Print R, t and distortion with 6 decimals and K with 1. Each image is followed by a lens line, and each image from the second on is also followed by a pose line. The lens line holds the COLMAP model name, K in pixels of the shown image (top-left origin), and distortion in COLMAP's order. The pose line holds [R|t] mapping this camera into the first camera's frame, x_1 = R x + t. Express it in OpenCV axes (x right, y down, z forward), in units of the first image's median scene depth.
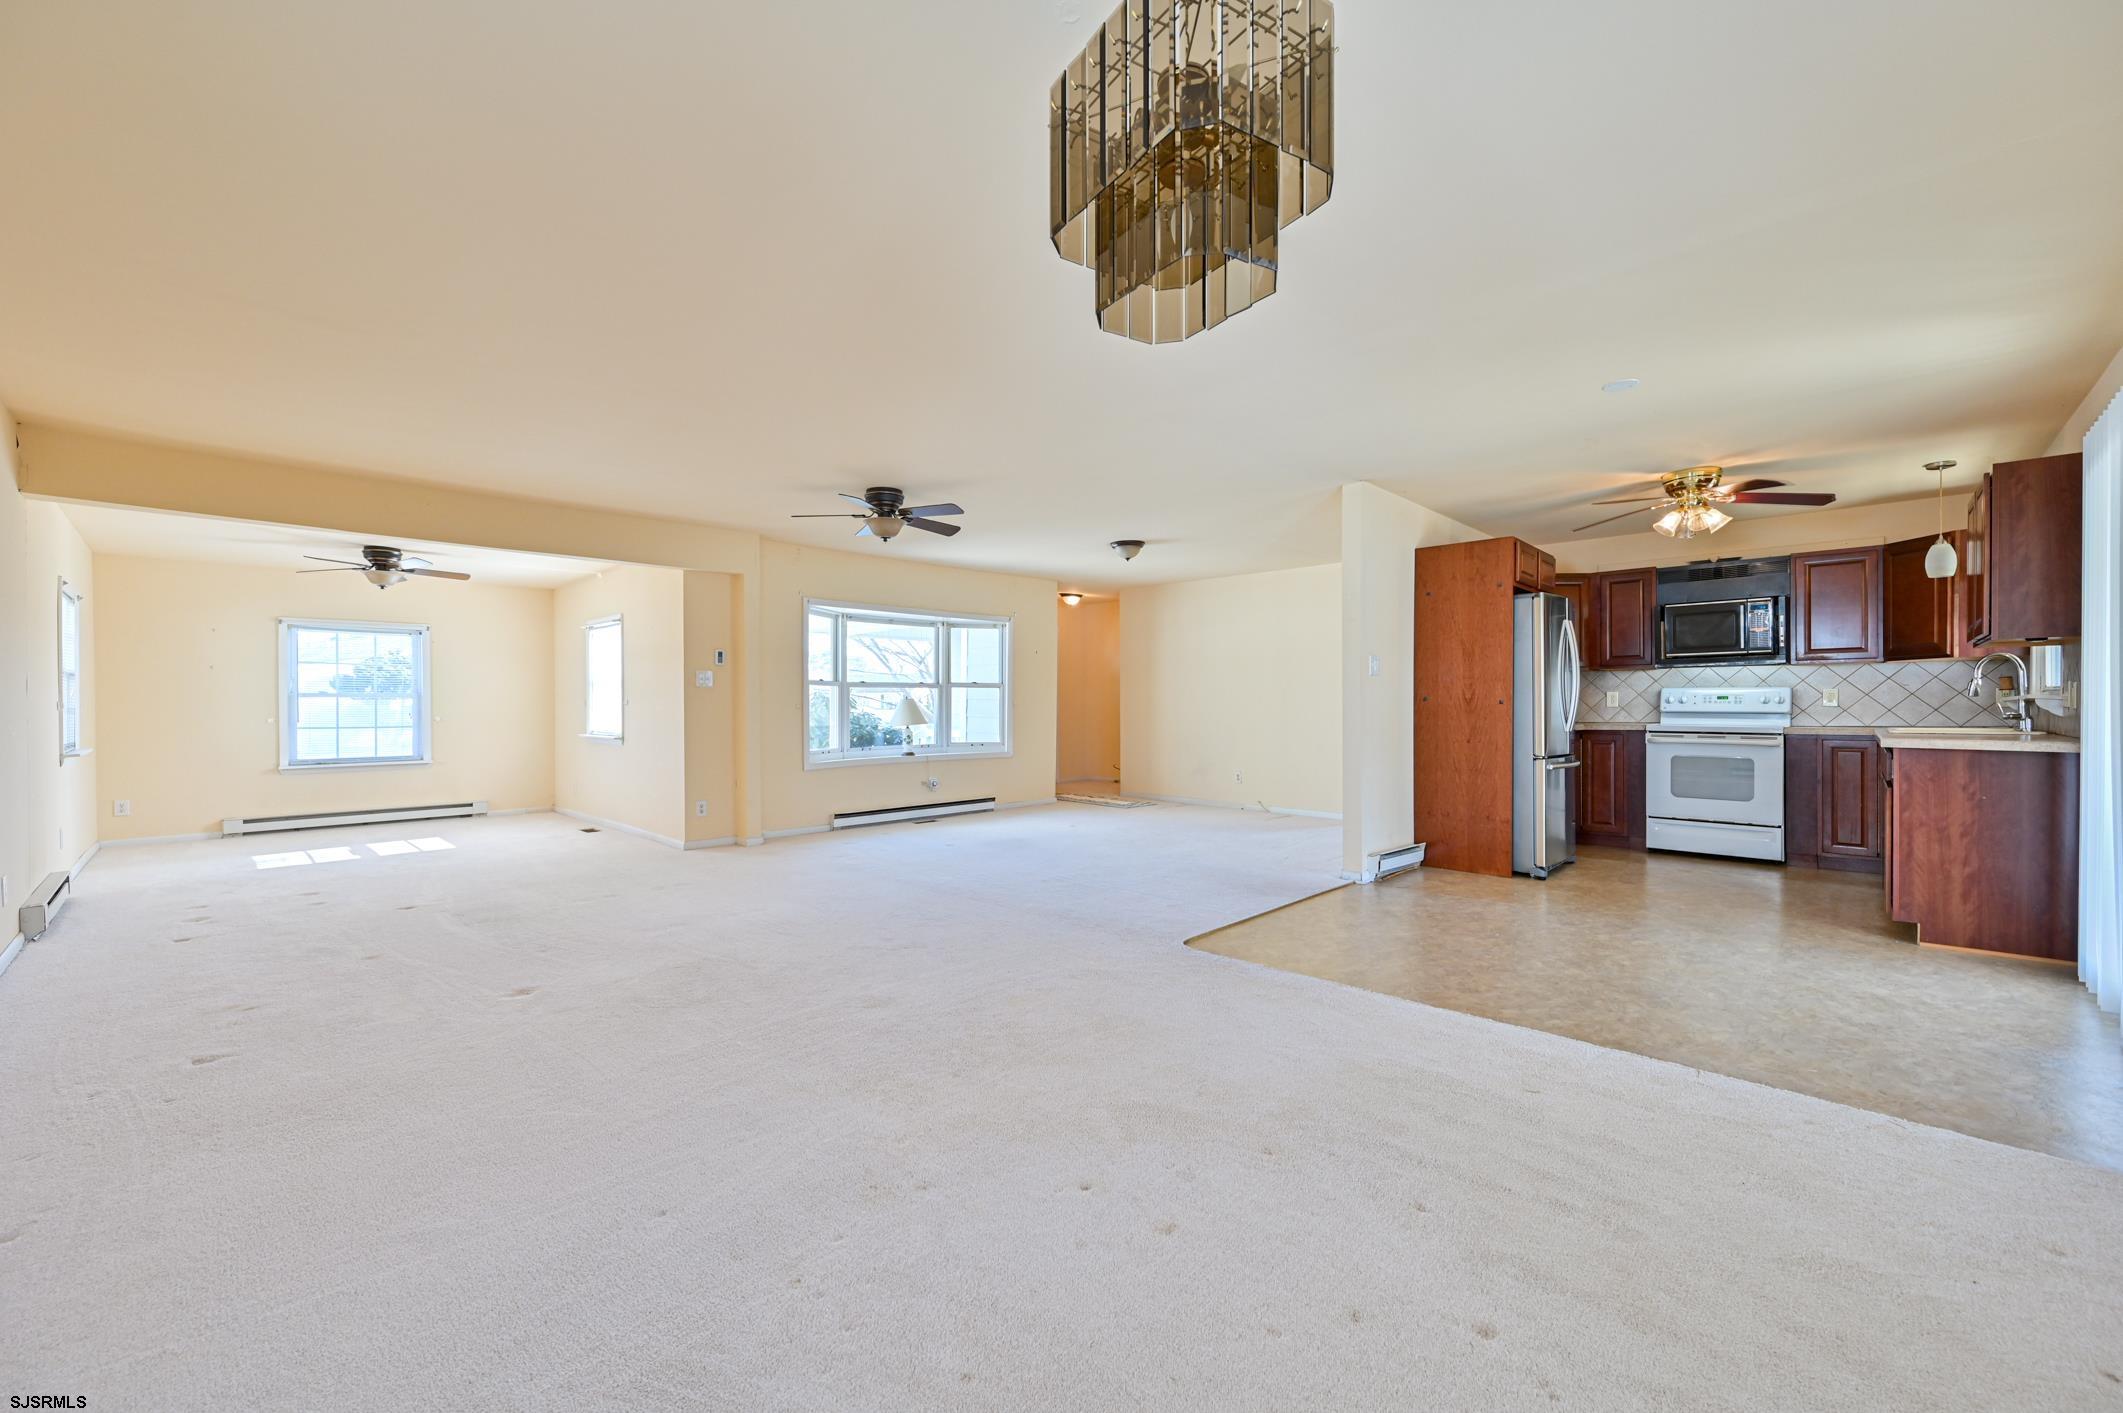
lens RADIAL K [[840.0, 0, 1061.5], [0, 840.0, 706.5], [0, 0, 1]] dist [0.000859, 0.000017]
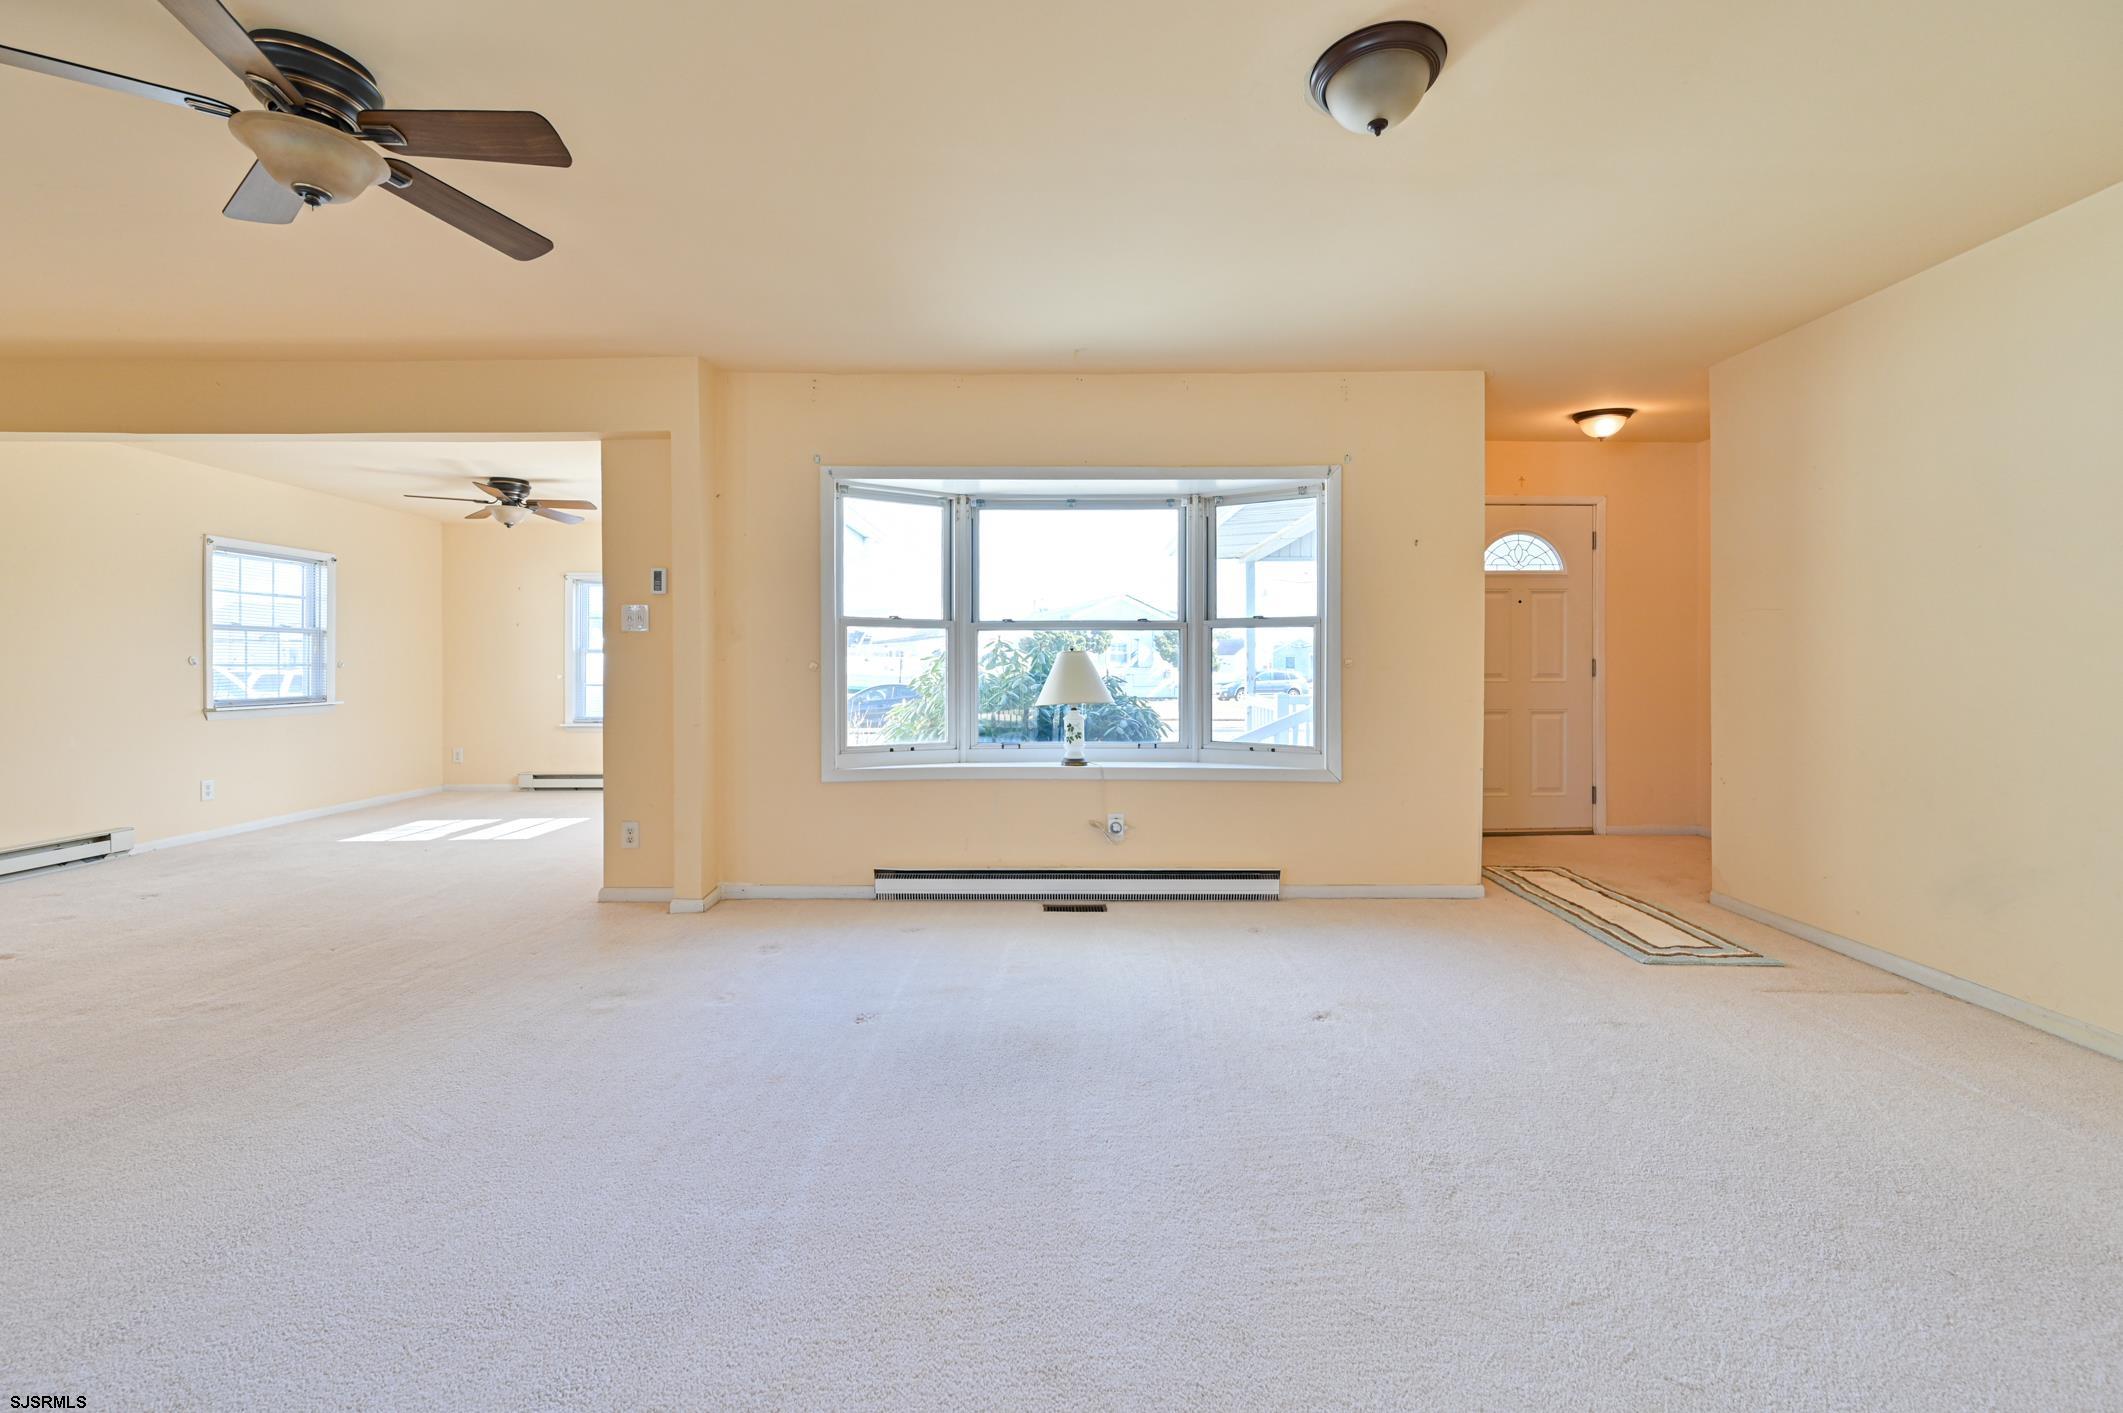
lens RADIAL K [[861.2, 0, 1065.9], [0, 861.2, 664.7], [0, 0, 1]] dist [-0.001071, -0.000064]
pose [[0.695290, 0.004775, -0.718713, 0.183466], [-0.004873, 0.999986, 0.001930, -0.002351], [0.718712, 0.002160, 0.695304, 0.640696]]
